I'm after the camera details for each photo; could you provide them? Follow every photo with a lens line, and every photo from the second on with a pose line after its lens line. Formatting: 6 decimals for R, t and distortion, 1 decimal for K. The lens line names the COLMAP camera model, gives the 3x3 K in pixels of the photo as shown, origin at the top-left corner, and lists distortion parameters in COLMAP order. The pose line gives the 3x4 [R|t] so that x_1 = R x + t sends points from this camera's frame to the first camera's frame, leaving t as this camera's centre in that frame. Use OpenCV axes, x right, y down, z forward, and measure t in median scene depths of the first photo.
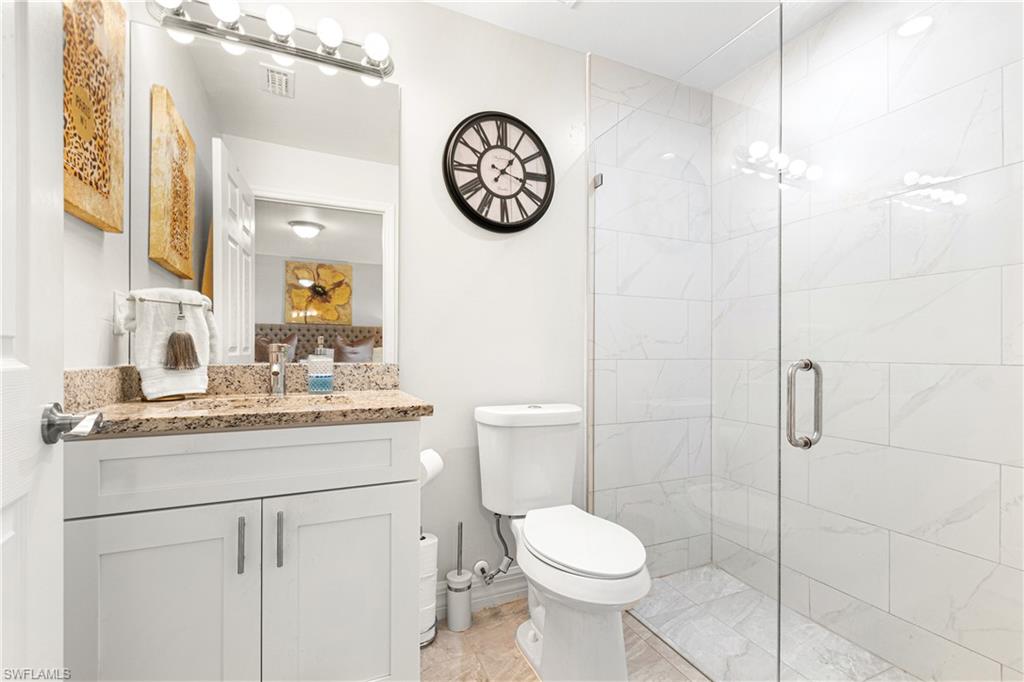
lens RADIAL K [[460.0, 0, 513.8], [0, 460.0, 348.6], [0, 0, 1]] dist [0.006422, -0.000618]
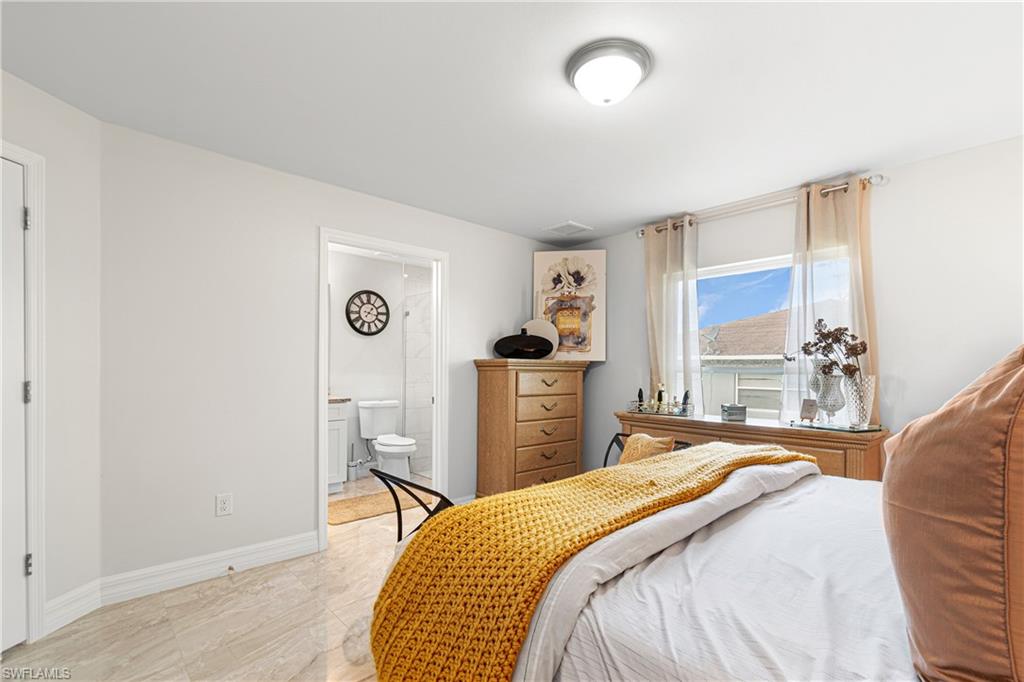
lens RADIAL K [[460.0, 0, 528.7], [0, 460.0, 365.4], [0, 0, 1]] dist [0.006422, -0.000618]
pose [[0.936092, 0.003253, 0.351741, -0.094612], [-0.005276, 0.999975, 0.004792, -0.099716], [-0.351716, -0.006341, 0.936085, -1.814725]]
